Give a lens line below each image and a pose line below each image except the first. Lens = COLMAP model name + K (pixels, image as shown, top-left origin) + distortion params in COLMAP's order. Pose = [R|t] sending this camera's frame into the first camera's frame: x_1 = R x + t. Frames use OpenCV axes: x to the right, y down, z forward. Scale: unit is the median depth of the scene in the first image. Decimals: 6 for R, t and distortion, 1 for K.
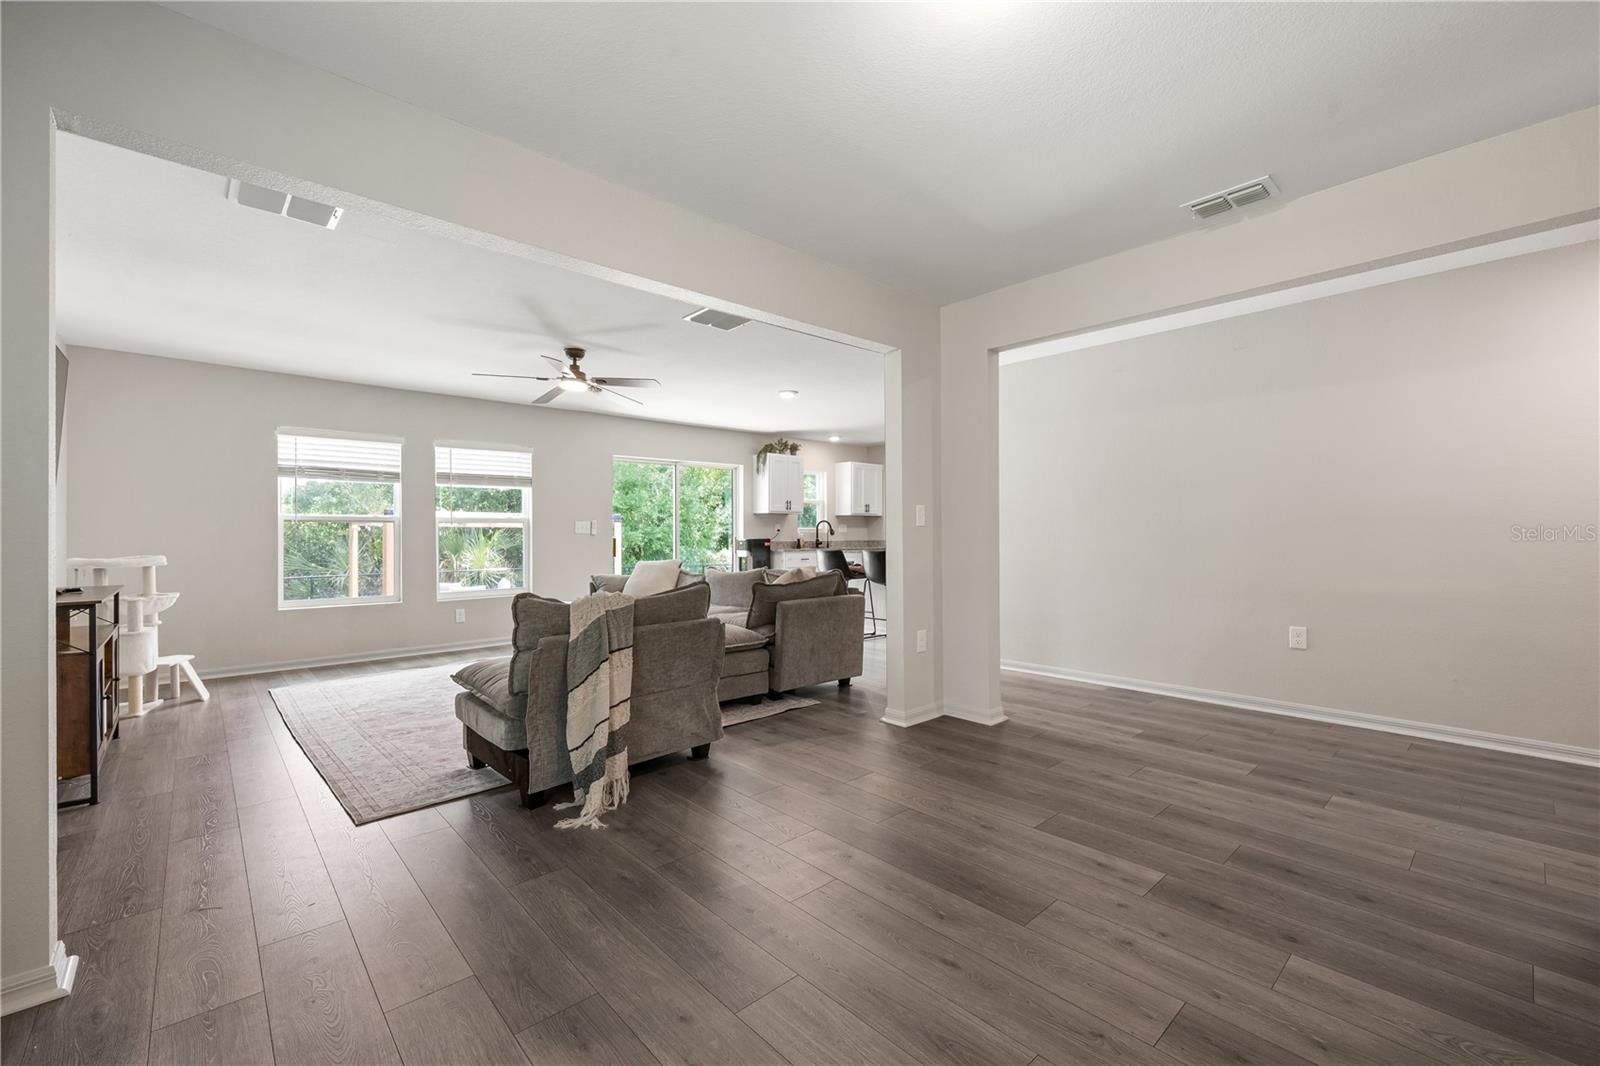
lens RADIAL K [[663.6, 0, 800.7], [0, 663.6, 532.5], [0, 0, 1]] dist [0.002144, 0.000084]
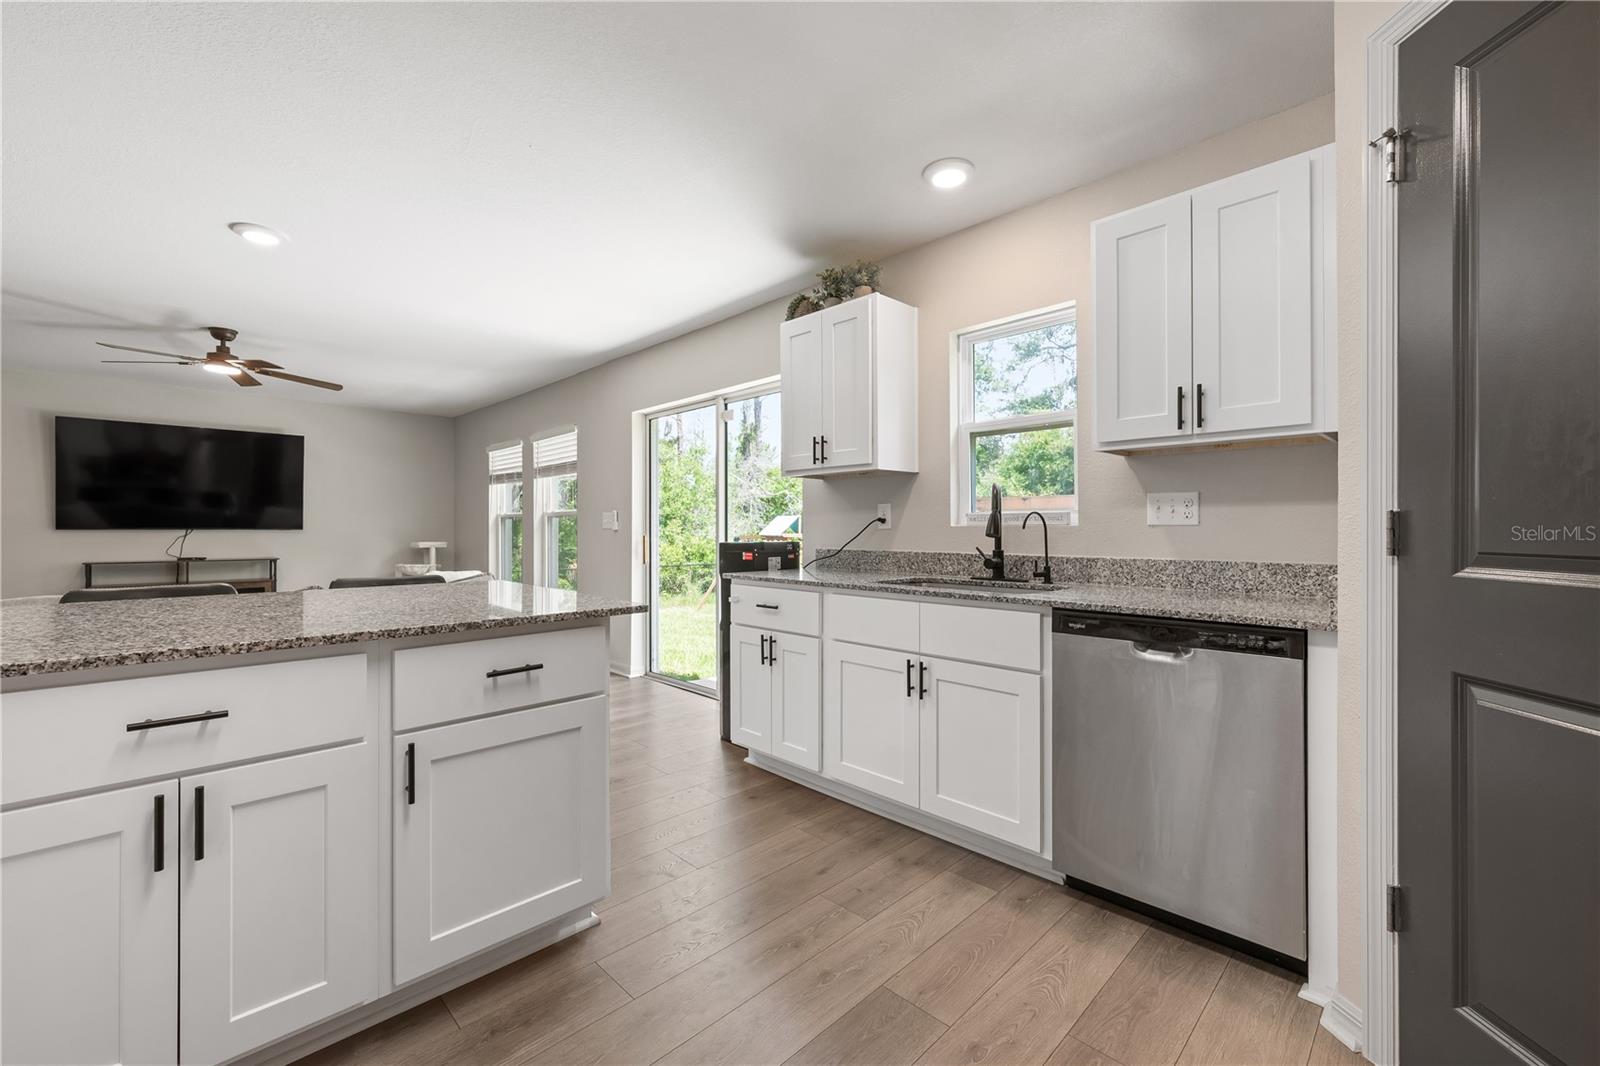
lens RADIAL K [[657.4, 0, 804.4], [0, 657.4, 524.9], [0, 0, 1]] dist [0.001359, 0.000292]
pose [[0.040858, -0.000181, -0.999165, 0.476207], [0.005963, 0.999982, 0.000063, -0.001374], [0.999147, -0.005961, 0.040858, 1.408286]]
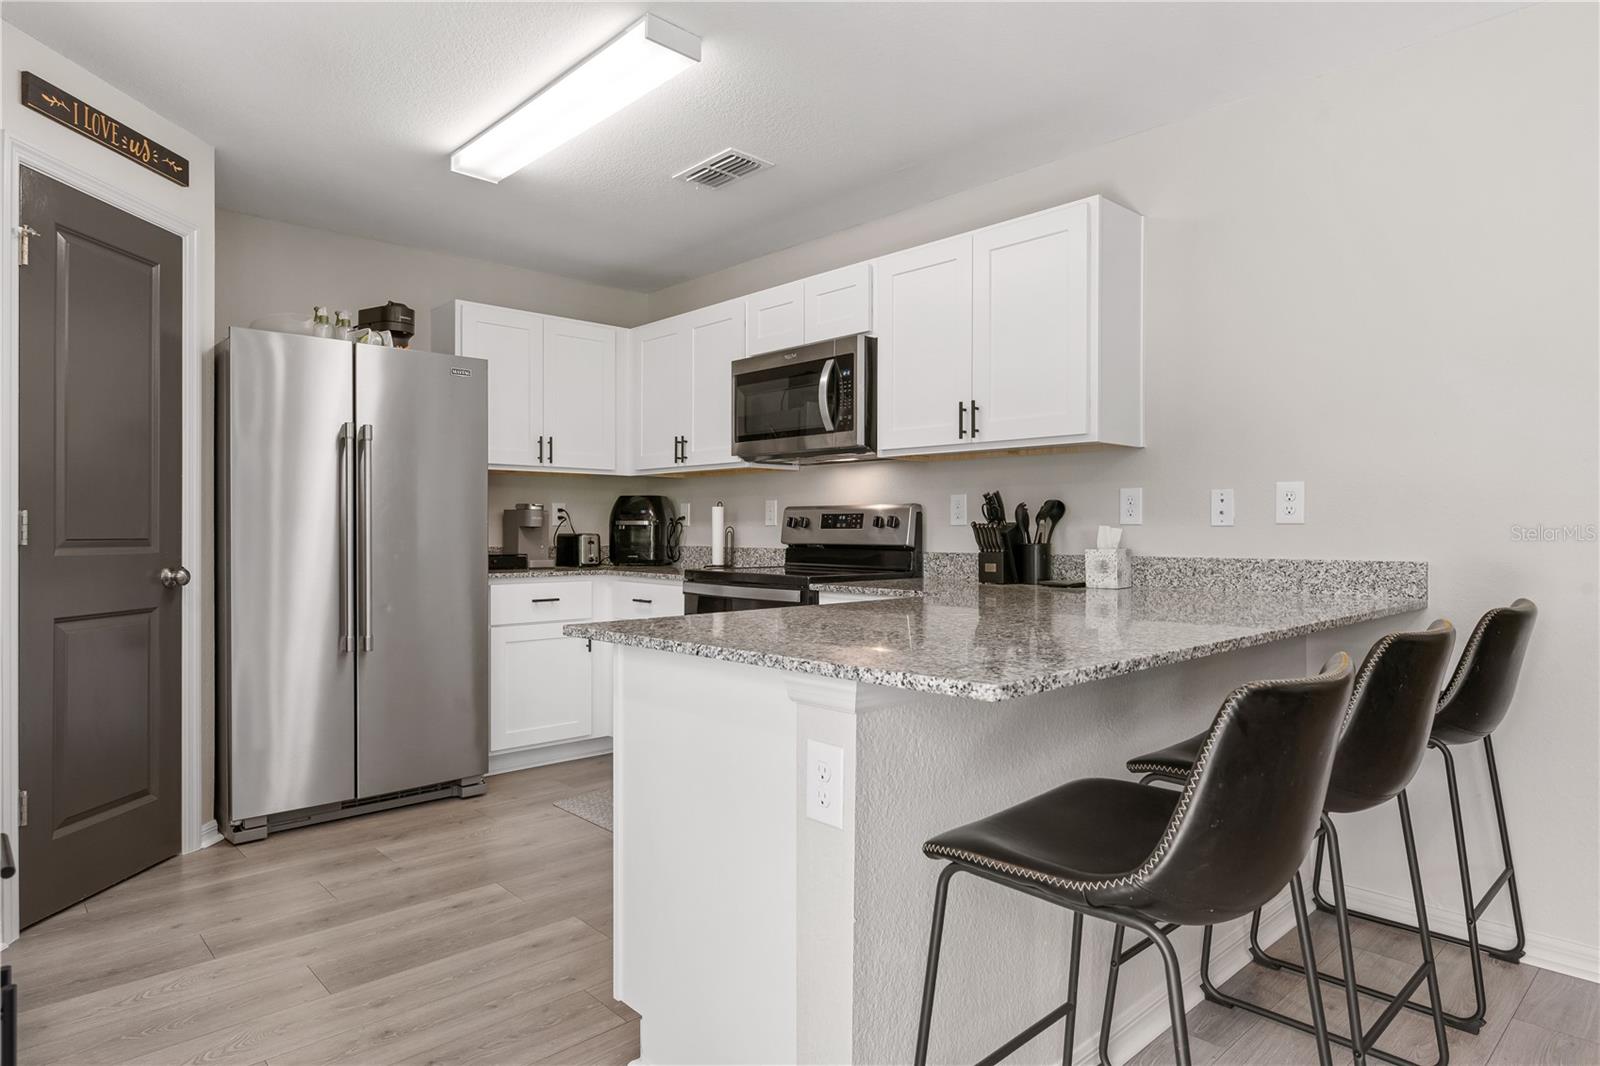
lens RADIAL K [[928.1, 0, 805.5], [0, 928.1, 533.0], [0, 0, 1]] dist [-0.004203, 0.001753]
pose [[-0.023126, -0.001915, 0.999731, -0.148468], [-0.004489, 0.999988, 0.001812, 0.001587], [-0.999722, -0.004446, -0.023134, 1.273355]]
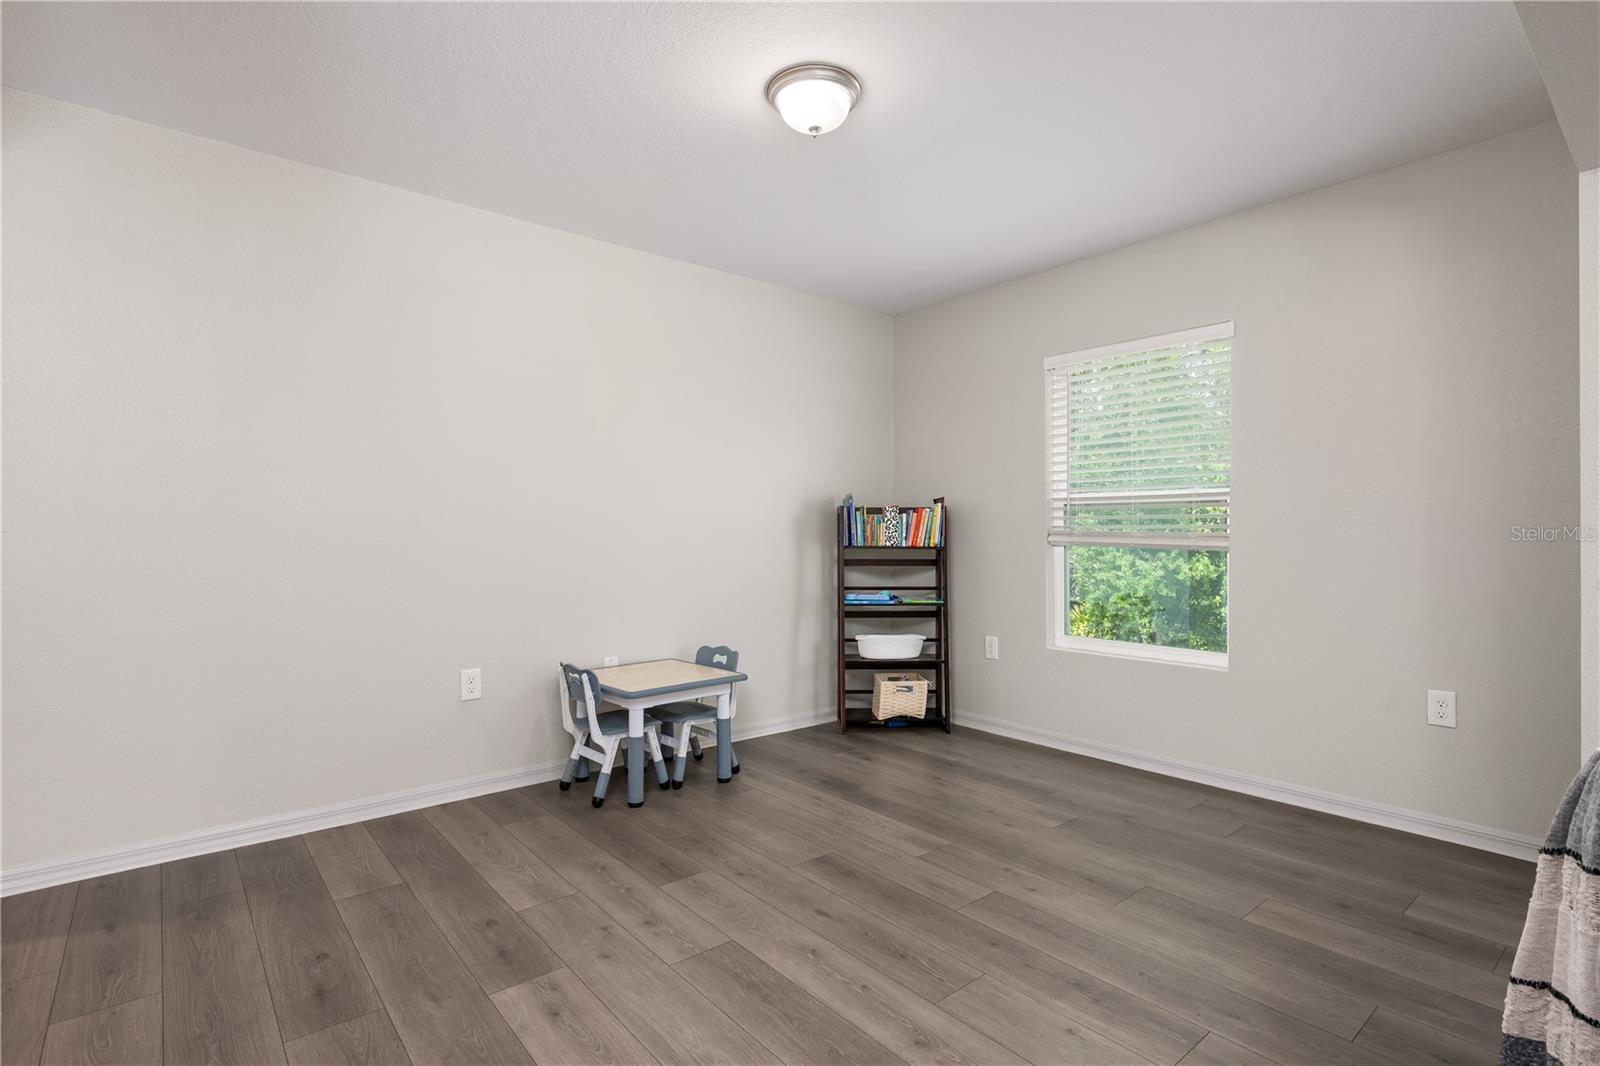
lens RADIAL K [[774.5, 0, 807.9], [0, 774.5, 533.7], [0, 0, 1]] dist [-0.000633, -0.000813]
pose [[-0.999528, 0.002919, 0.030591, 0.056542], [0.002903, 0.999996, -0.000542, -0.000401], [-0.030593, -0.000453, -0.999532, 0.634692]]
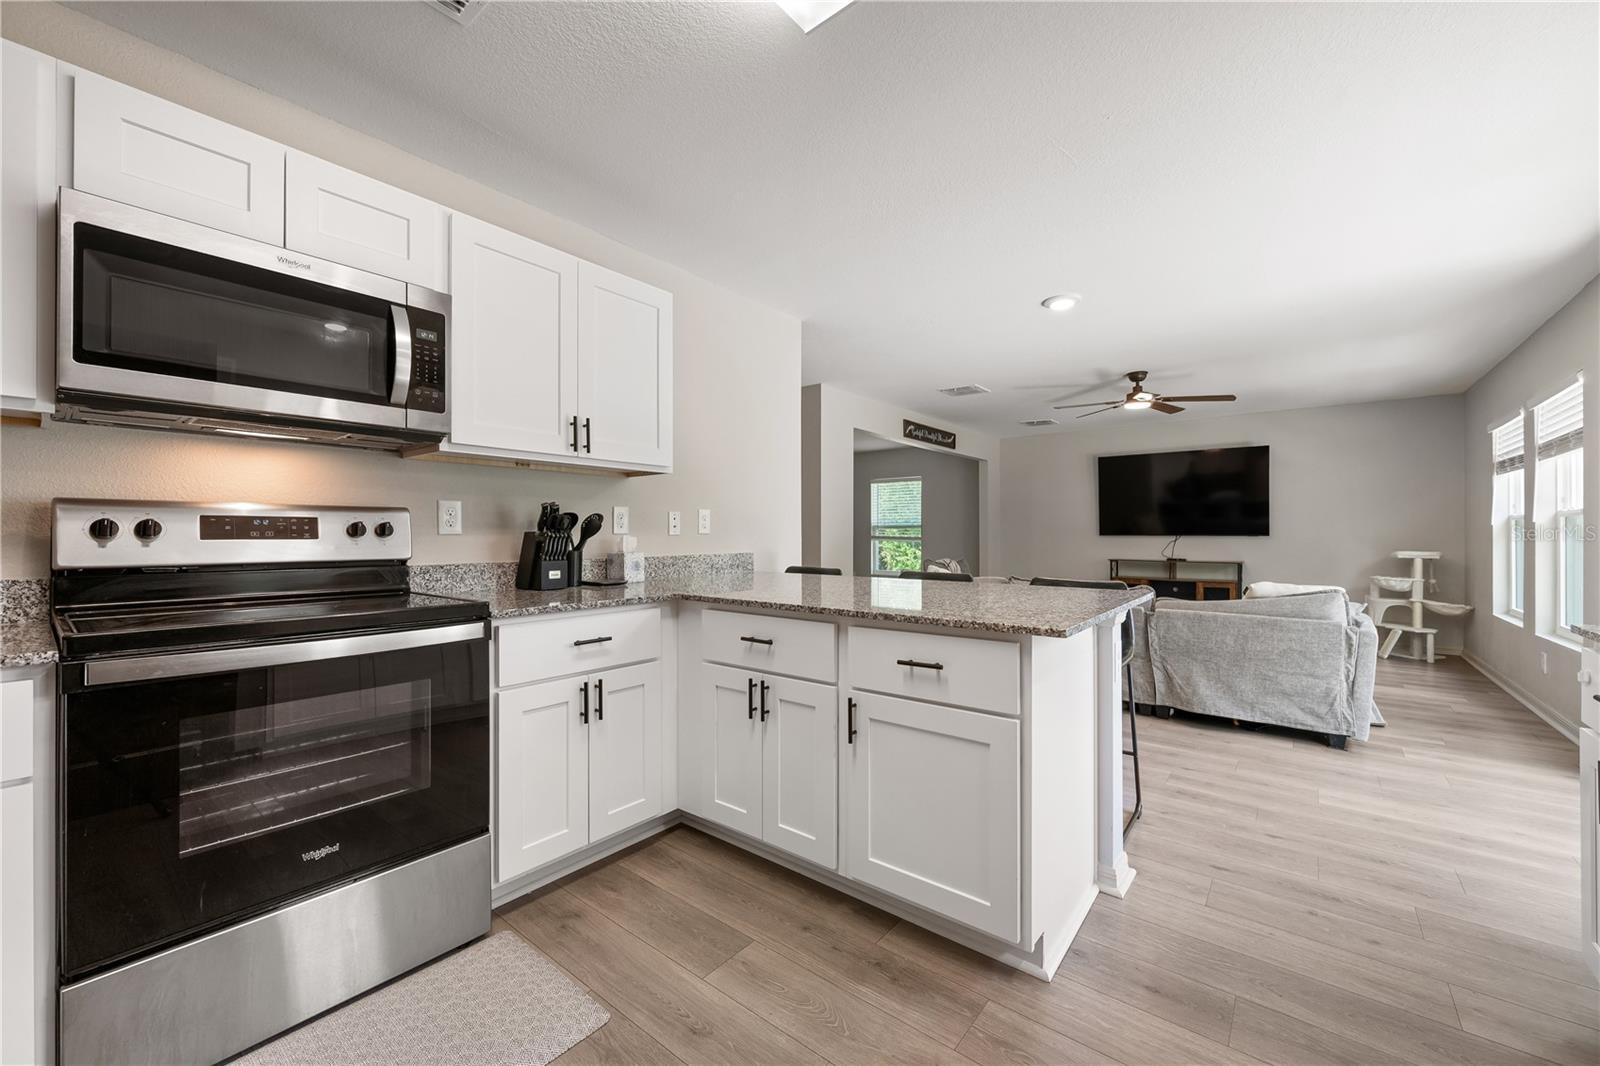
lens RADIAL K [[627.0, 0, 803.4], [0, 627.0, 533.7], [0, 0, 1]] dist [0.009824, -0.000102]
pose [[-0.987517, 0.003363, -0.157476, 0.305828], [0.004219, 0.999978, -0.005103, -0.000315], [0.157455, -0.005703, -0.987510, 1.565899]]
